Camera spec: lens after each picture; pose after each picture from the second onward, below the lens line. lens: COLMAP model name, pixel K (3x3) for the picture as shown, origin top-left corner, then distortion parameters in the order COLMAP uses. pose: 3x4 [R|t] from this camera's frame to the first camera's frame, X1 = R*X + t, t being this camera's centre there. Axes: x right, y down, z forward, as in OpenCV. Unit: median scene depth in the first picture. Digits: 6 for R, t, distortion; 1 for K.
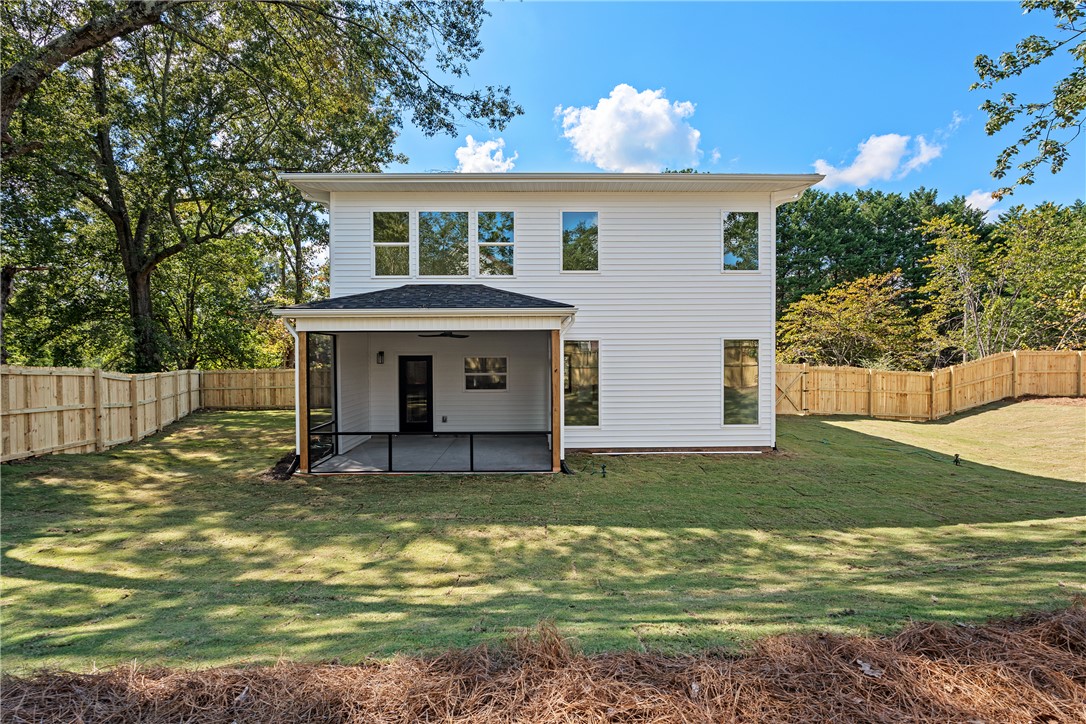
lens RADIAL K [[488.0, 0, 545.1], [0, 488.0, 362.3], [0, 0, 1]] dist [-0.008398, 0.000693]
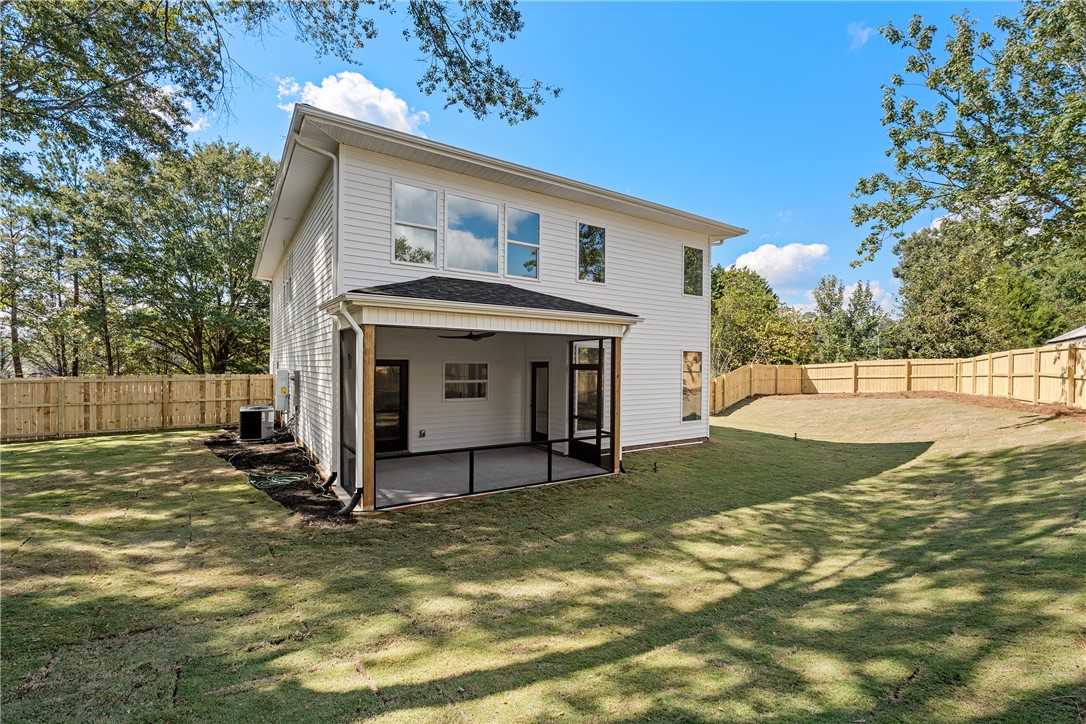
lens RADIAL K [[488.0, 0, 546.2], [0, 488.0, 366.6], [0, 0, 1]] dist [-0.008398, 0.000693]
pose [[0.833702, 0.010253, 0.552119, -0.933358], [-0.001818, 0.999873, -0.015824, 0.019984], [-0.552211, 0.012189, 0.833615, 0.289136]]
